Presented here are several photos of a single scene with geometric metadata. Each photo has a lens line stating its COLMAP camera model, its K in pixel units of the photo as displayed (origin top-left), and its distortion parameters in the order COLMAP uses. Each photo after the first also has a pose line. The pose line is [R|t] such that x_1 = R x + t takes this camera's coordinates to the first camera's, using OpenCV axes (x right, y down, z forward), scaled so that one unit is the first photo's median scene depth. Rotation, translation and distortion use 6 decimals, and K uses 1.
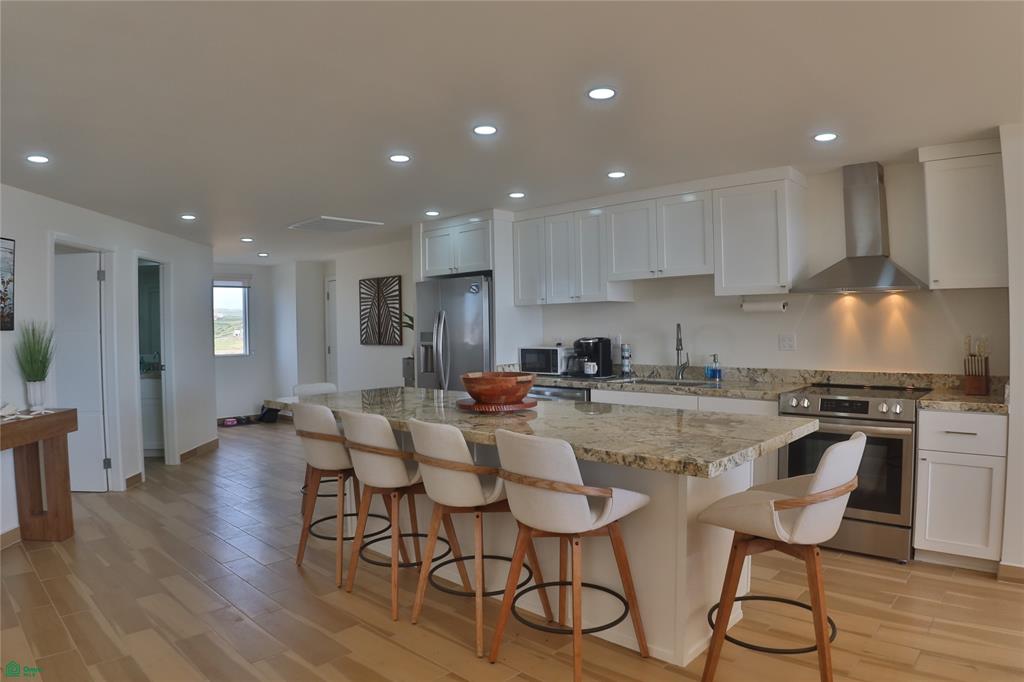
lens RADIAL K [[645.5, 0, 511.9], [0, 645.5, 333.5], [0, 0, 1]] dist [-0.158417, 0.020132]
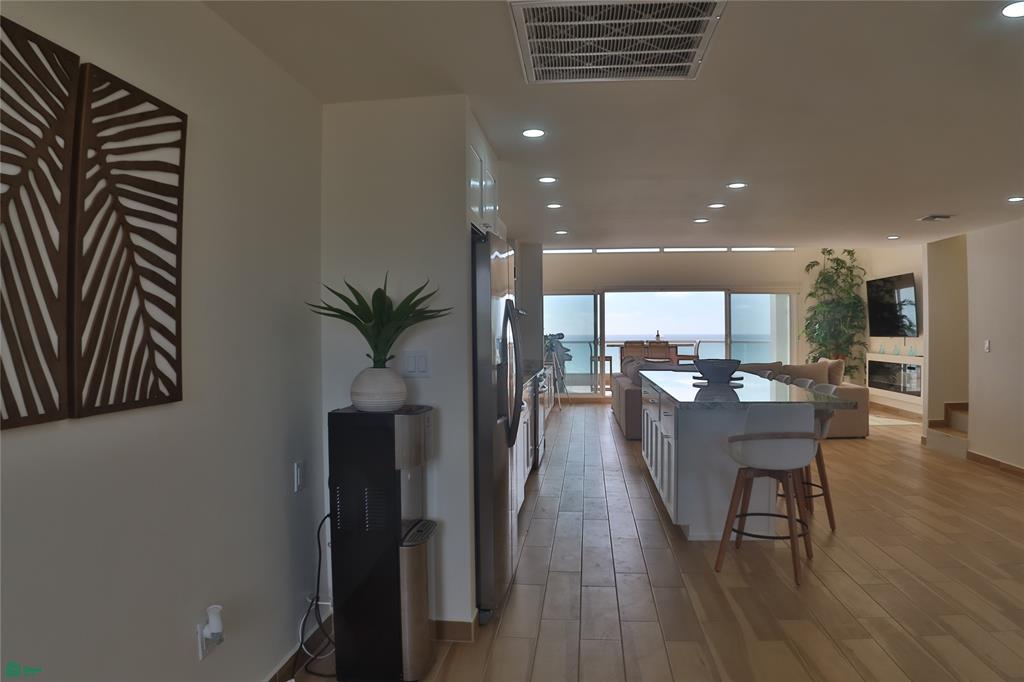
lens RADIAL K [[645.5, 0, 514.9], [0, 645.5, 336.5], [0, 0, 1]] dist [-0.158417, 0.020132]
pose [[-0.600183, 0.013137, 0.799755, -0.427921], [0.024718, 0.999692, 0.002129, -0.002848], [-0.799480, 0.021046, -0.600323, 1.025955]]
